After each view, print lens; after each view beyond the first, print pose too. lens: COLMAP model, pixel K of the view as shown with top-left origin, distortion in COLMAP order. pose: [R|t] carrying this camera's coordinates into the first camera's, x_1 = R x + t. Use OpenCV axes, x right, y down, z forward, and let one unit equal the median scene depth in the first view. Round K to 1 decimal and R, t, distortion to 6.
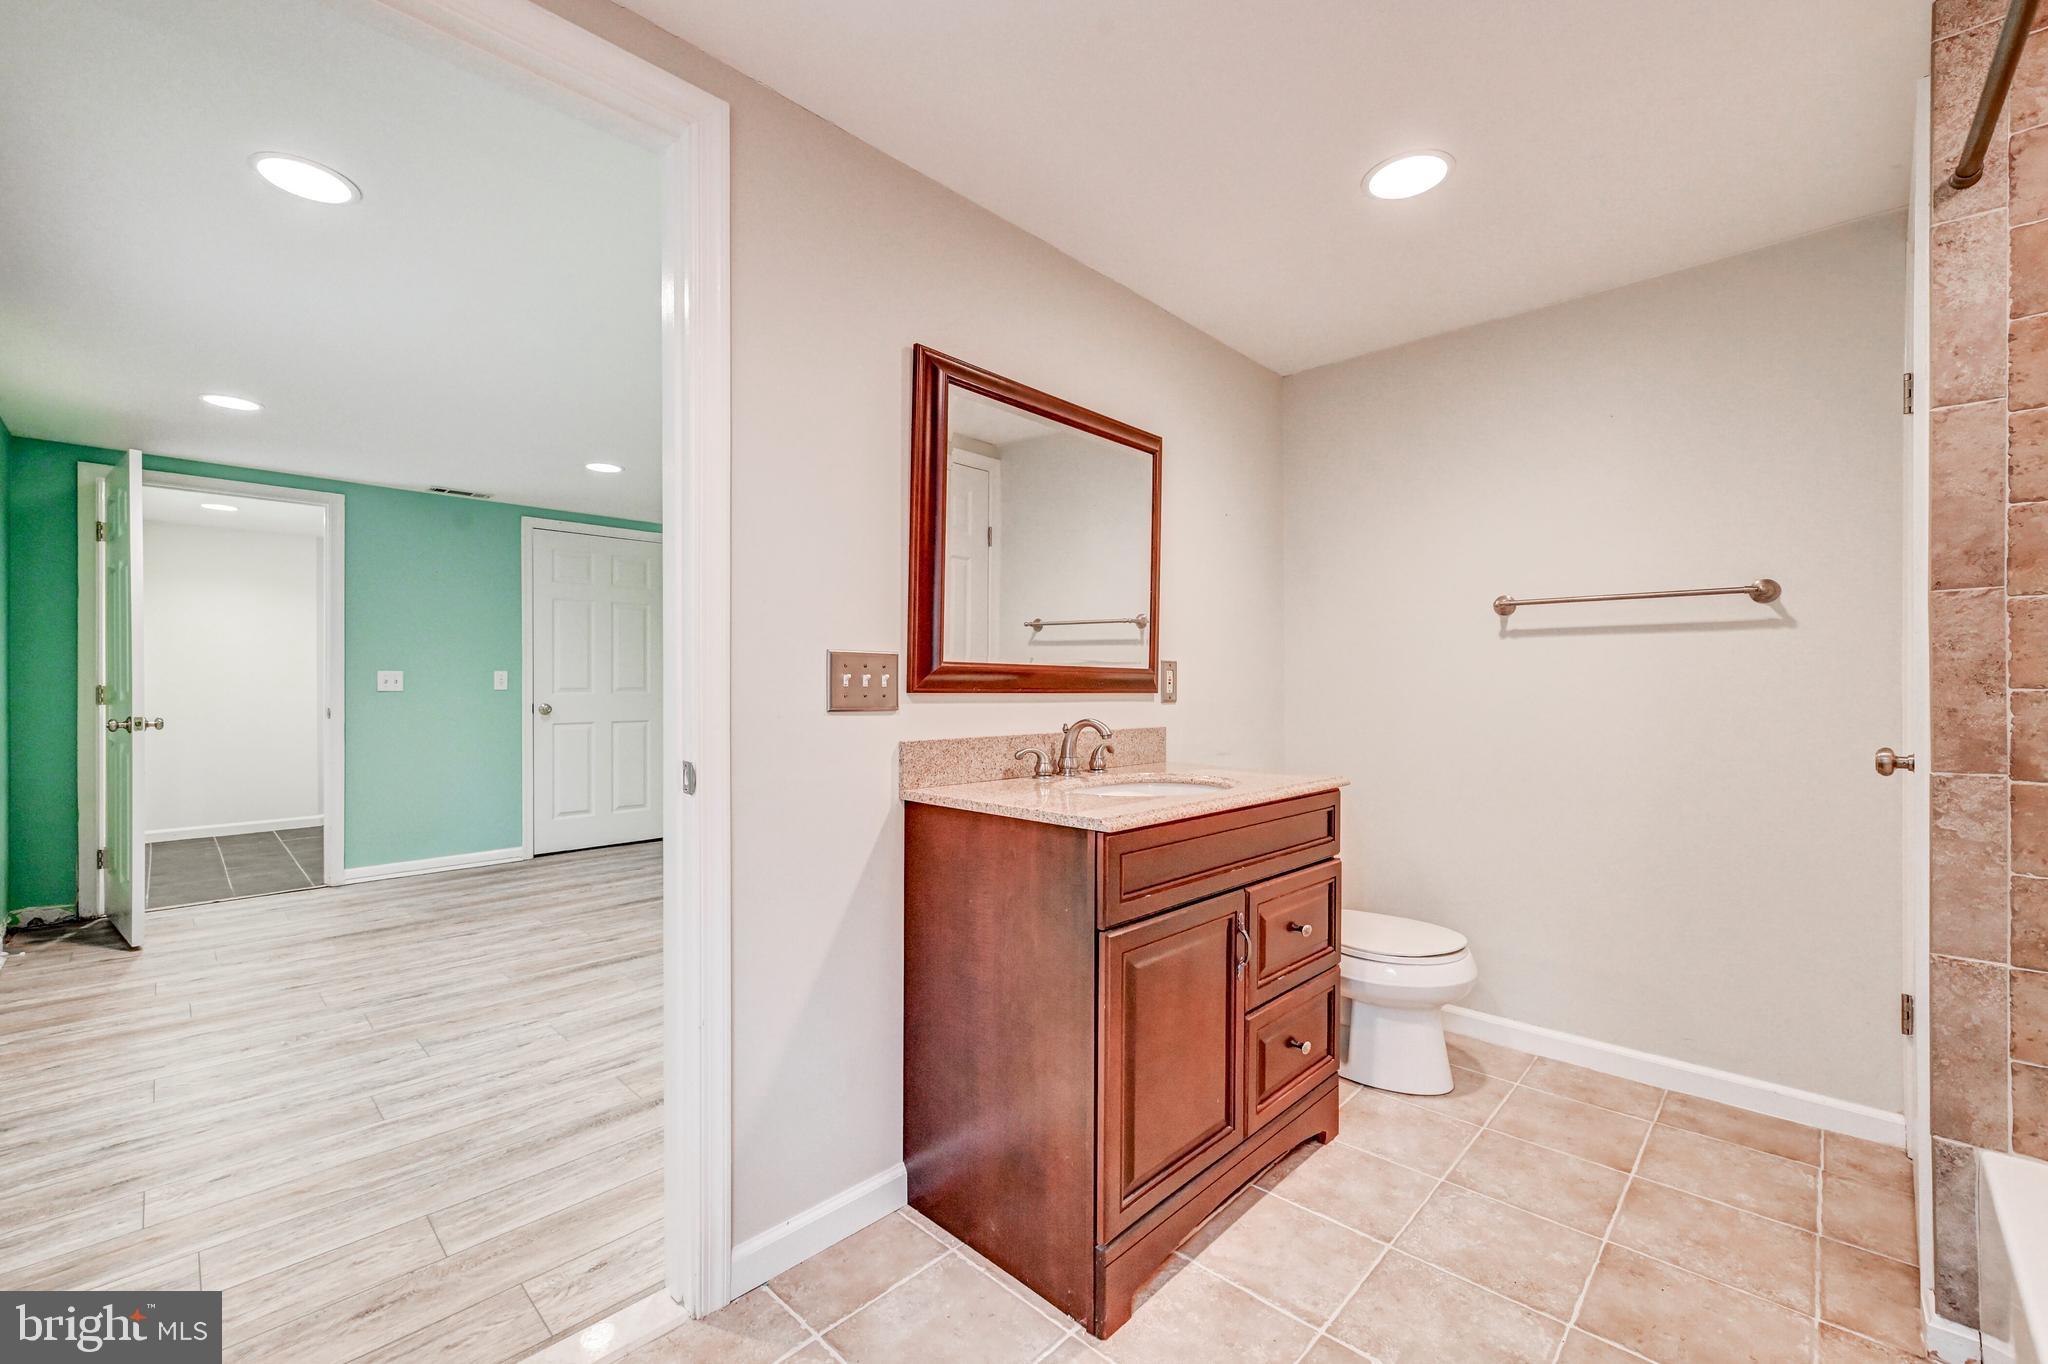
lens RADIAL K [[849.3, 0, 1024.0], [0, 849.3, 682.0], [0, 0, 1]] dist [0.002204, 0.000785]
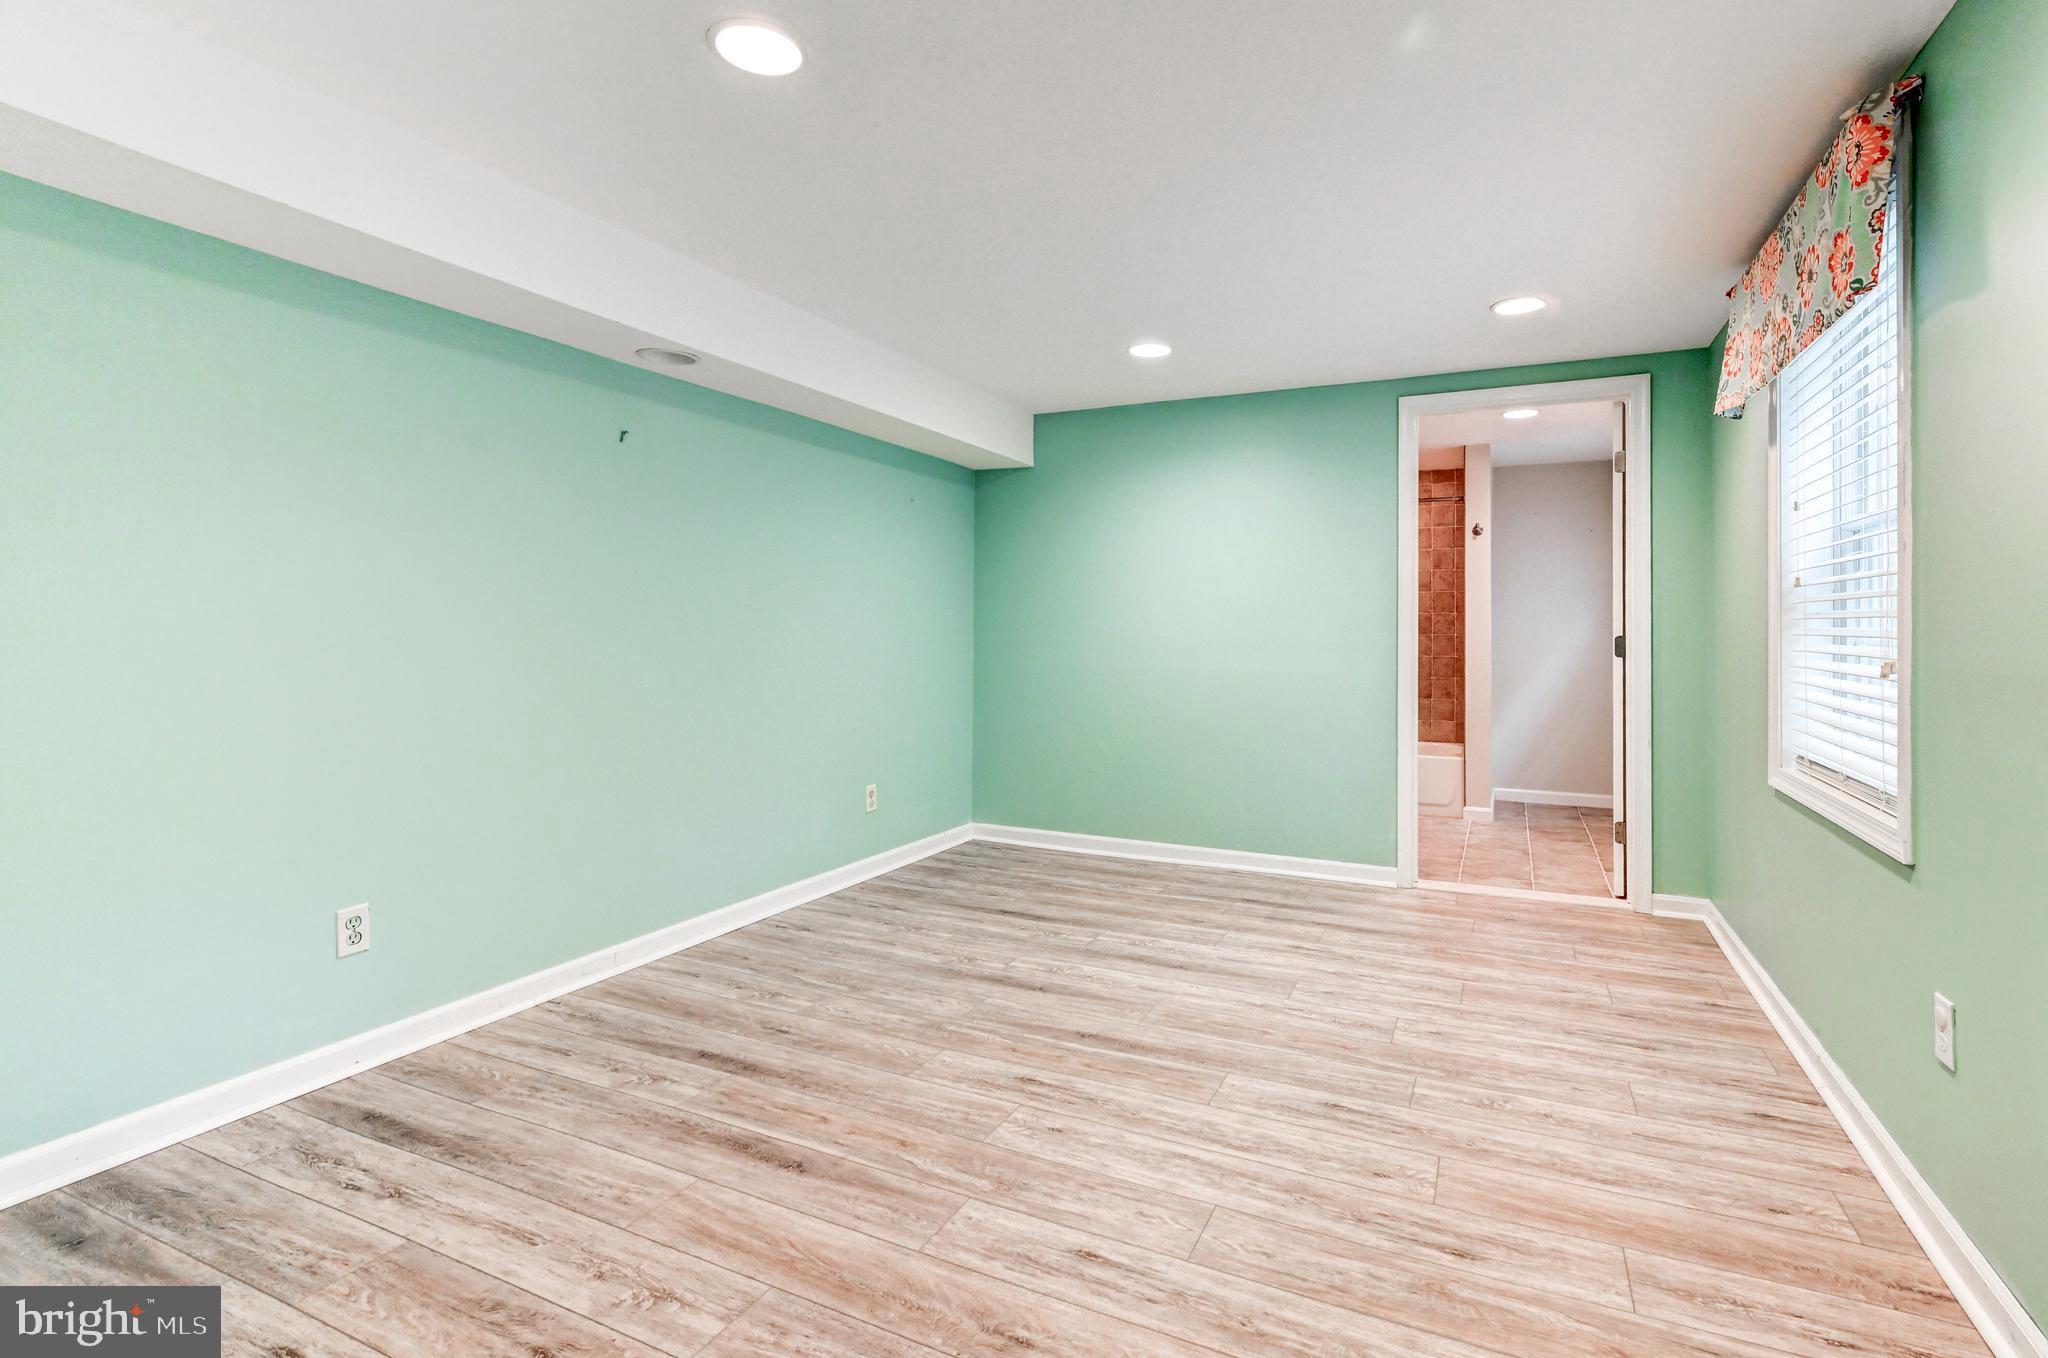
lens RADIAL K [[974.9, 0, 1024.4], [0, 974.9, 618.8], [0, 0, 1]] dist [-0.000181, -0.000015]
pose [[-0.312613, 0.006184, 0.949860, -1.450089], [-0.007099, 0.999936, -0.008846, -0.015197], [-0.949854, -0.009509, -0.312549, 1.560384]]
